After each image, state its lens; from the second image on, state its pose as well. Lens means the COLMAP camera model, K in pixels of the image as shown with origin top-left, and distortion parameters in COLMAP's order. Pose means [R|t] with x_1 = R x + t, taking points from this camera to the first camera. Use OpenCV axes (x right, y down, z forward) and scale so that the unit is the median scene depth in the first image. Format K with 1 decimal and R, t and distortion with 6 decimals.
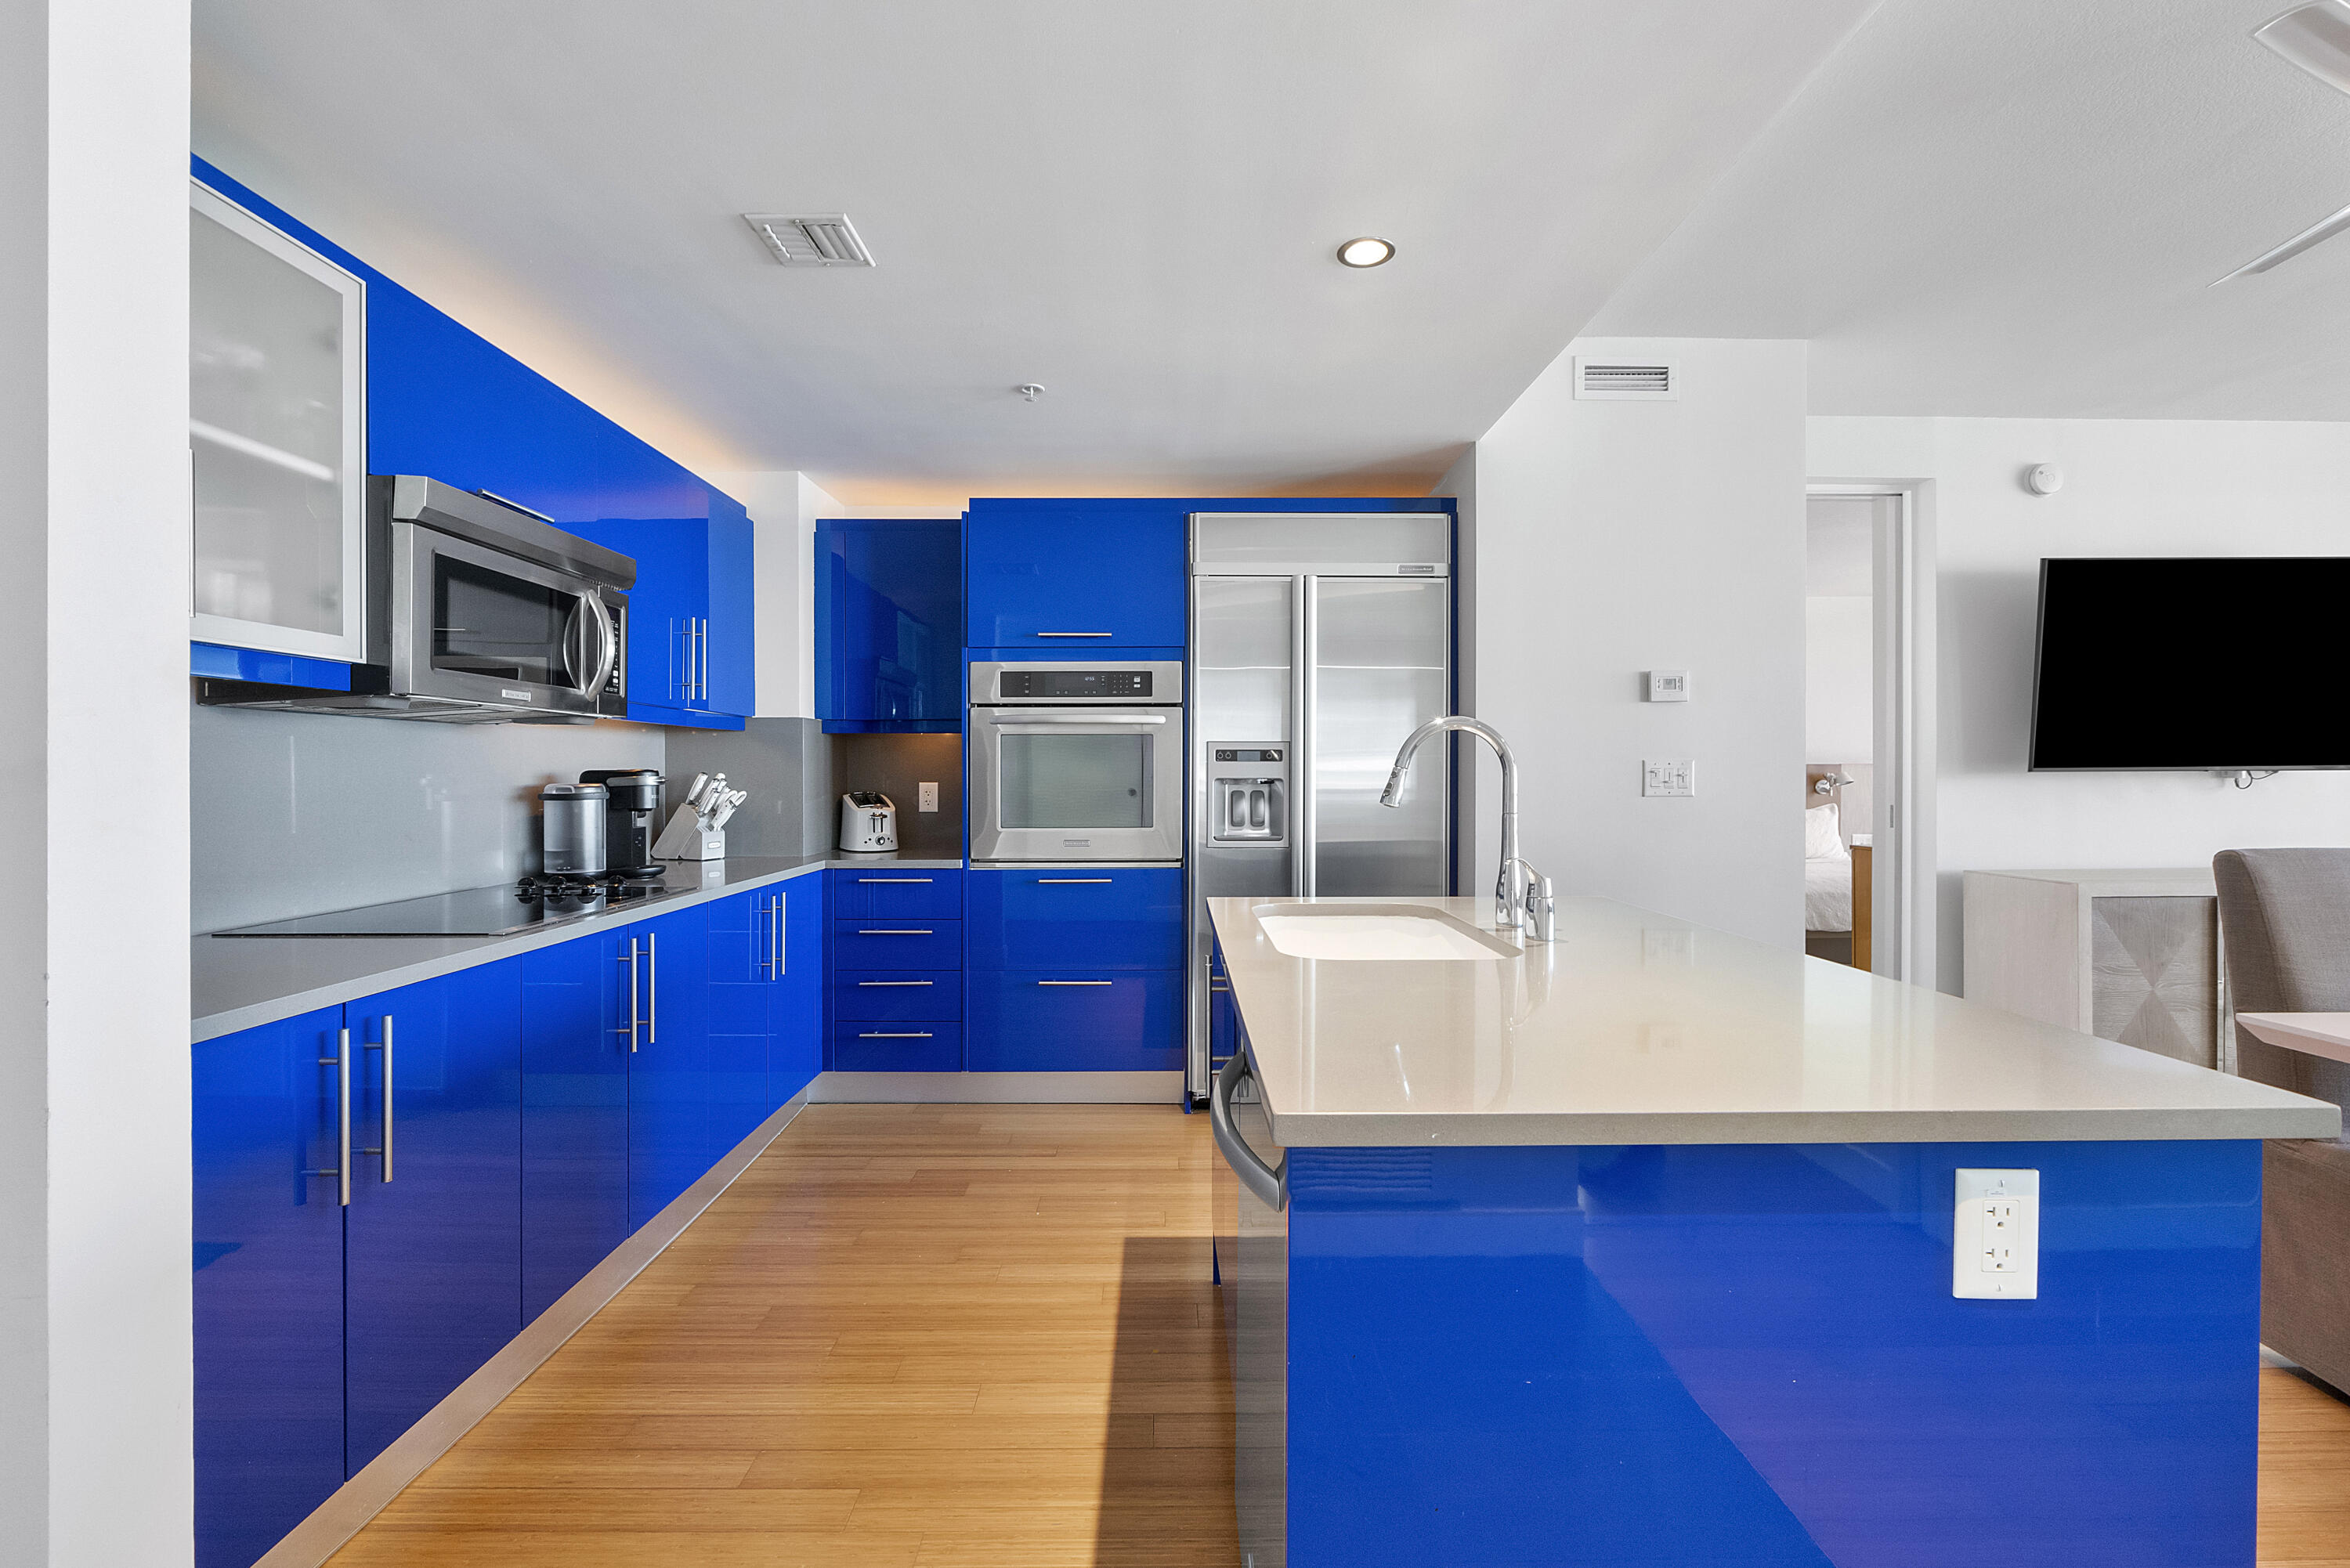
lens RADIAL K [[991.9, 0, 1182.4], [0, 991.9, 774.9], [0, 0, 1]] dist [-0.010651, 0.000364]
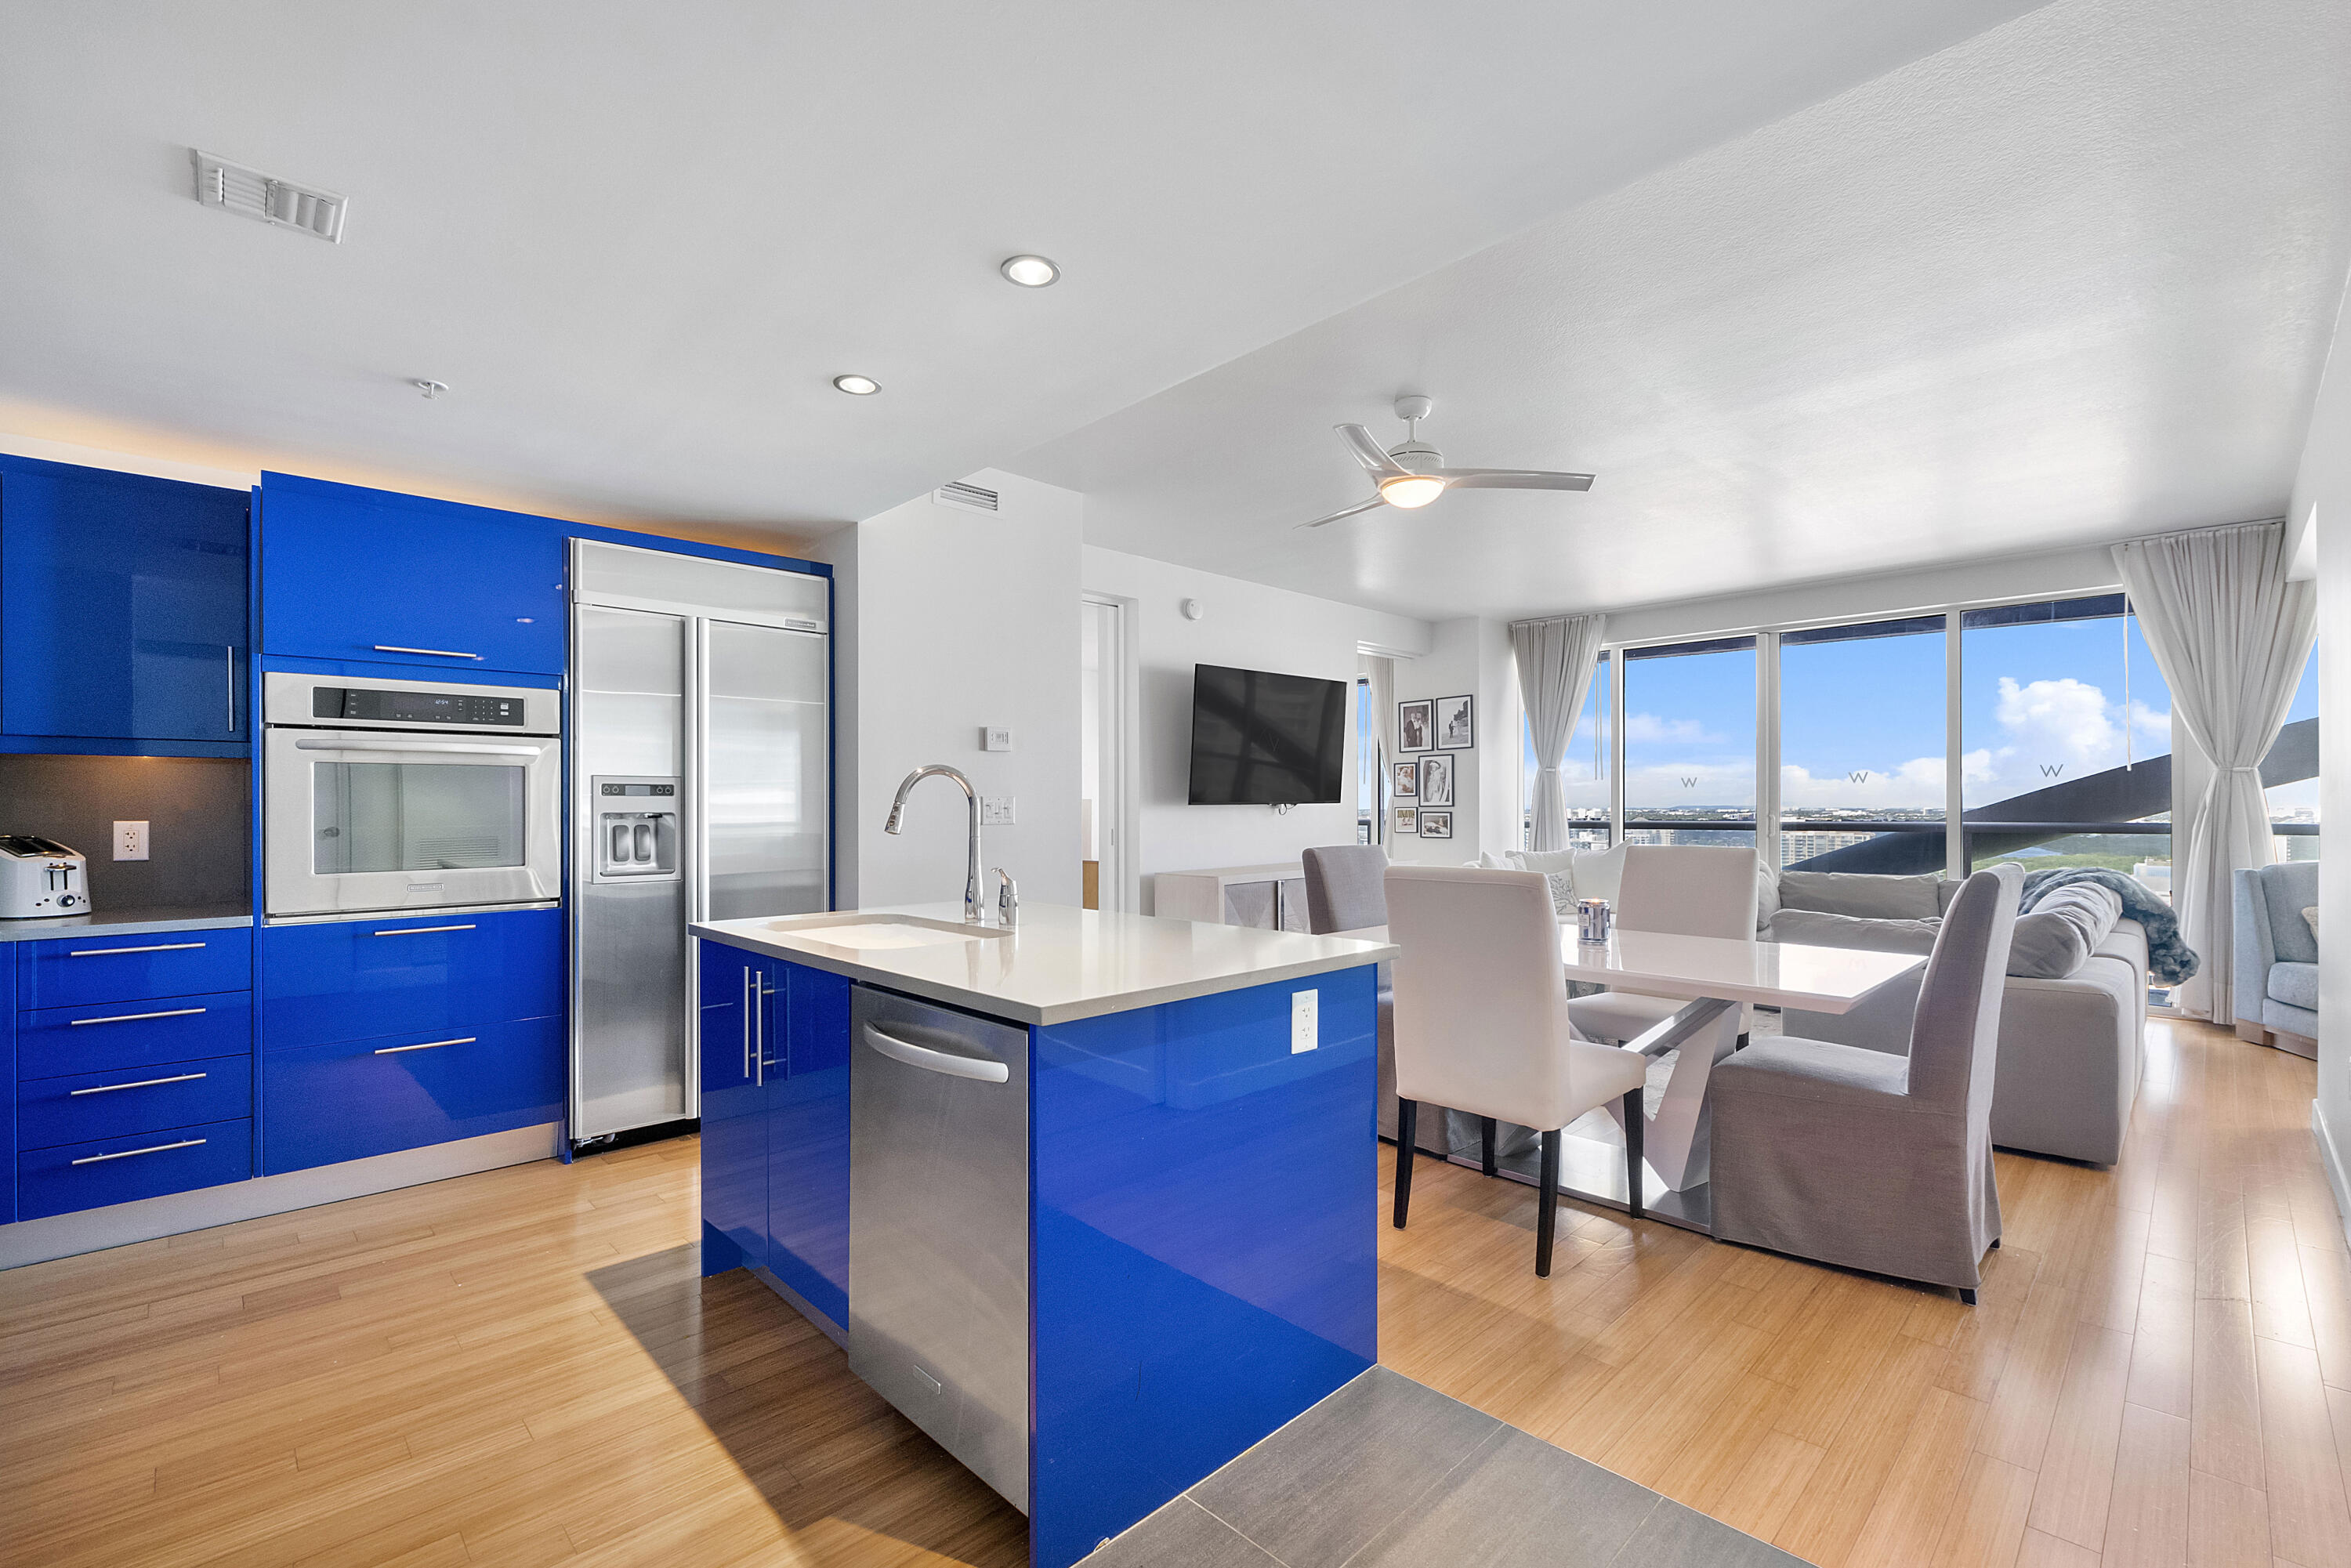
lens RADIAL K [[992.3, 0, 1172.3], [0, 992.3, 800.4], [0, 0, 1]] dist [-0.010651, 0.000364]
pose [[0.730548, 0.001480, 0.682860, -0.221364], [0.003814, 0.999973, -0.006248, -0.000631], [-0.682851, 0.007169, 0.730522, -0.099322]]
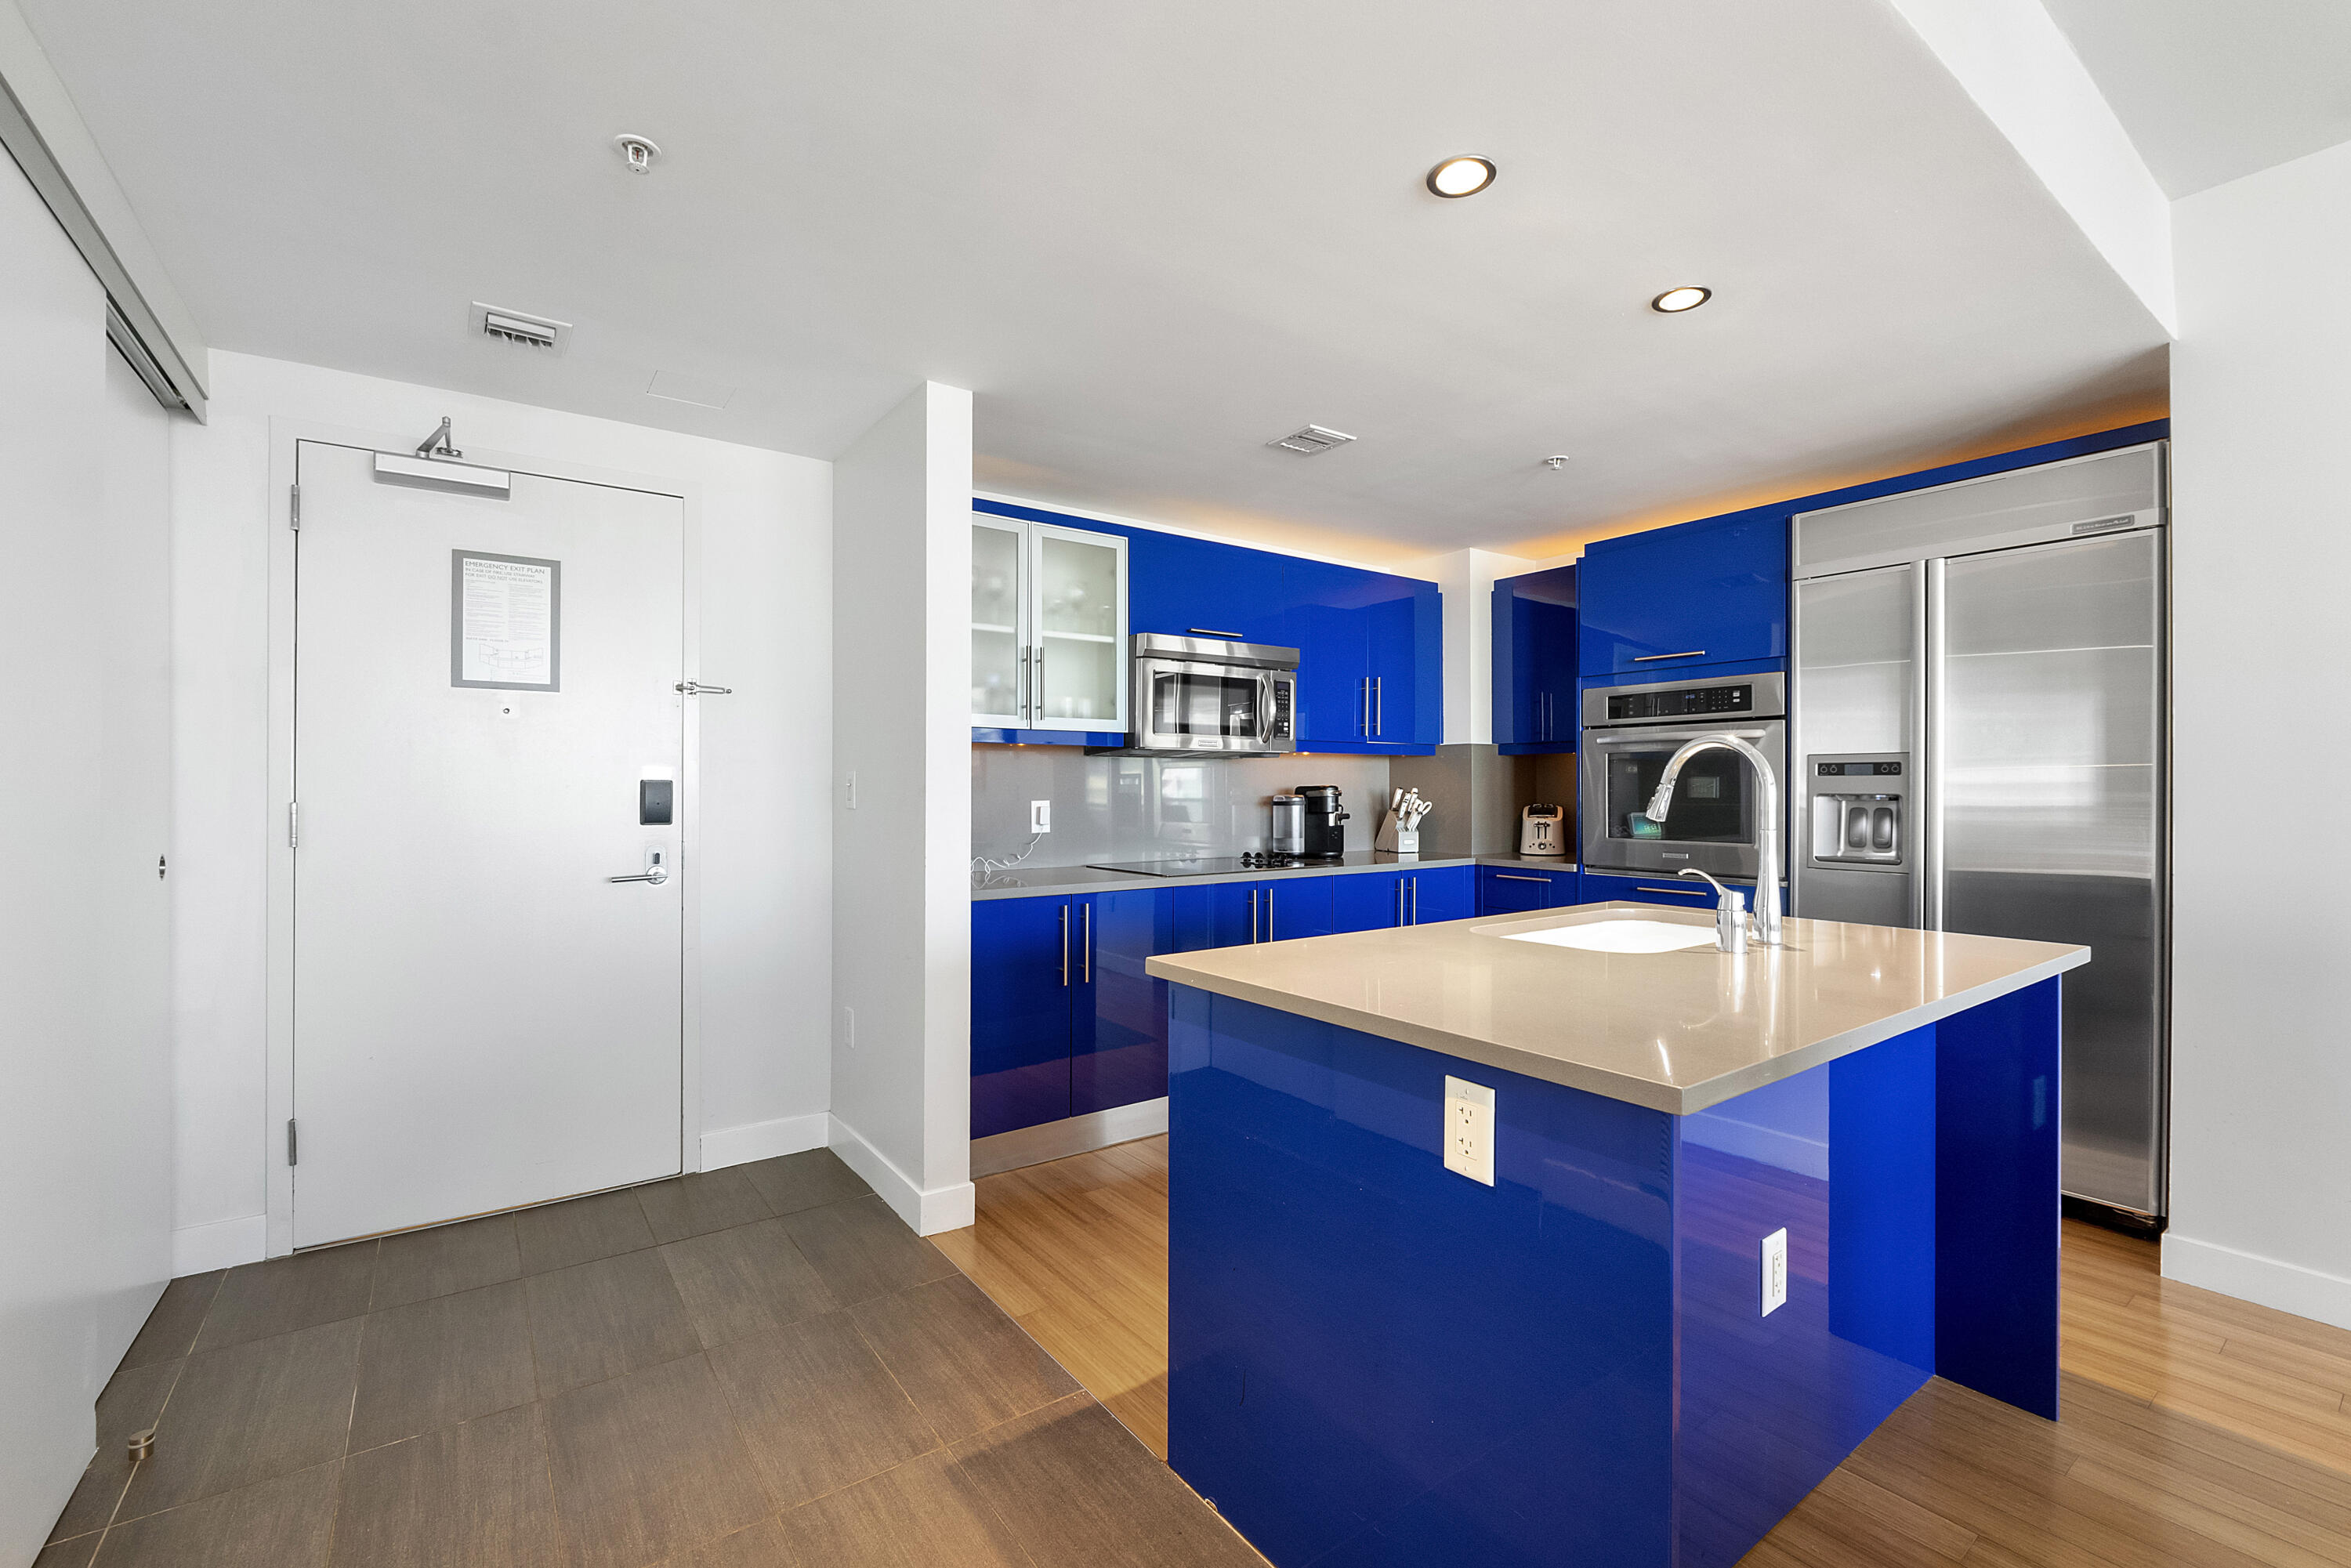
lens RADIAL K [[992.3, 0, 1186.6], [0, 992.3, 776.3], [0, 0, 1]] dist [-0.010651, 0.000364]
pose [[0.583209, -0.010185, -0.812258, 0.442123], [-0.001189, 0.999910, -0.013392, 0.000373], [0.812321, 0.008776, 0.583144, -0.028122]]
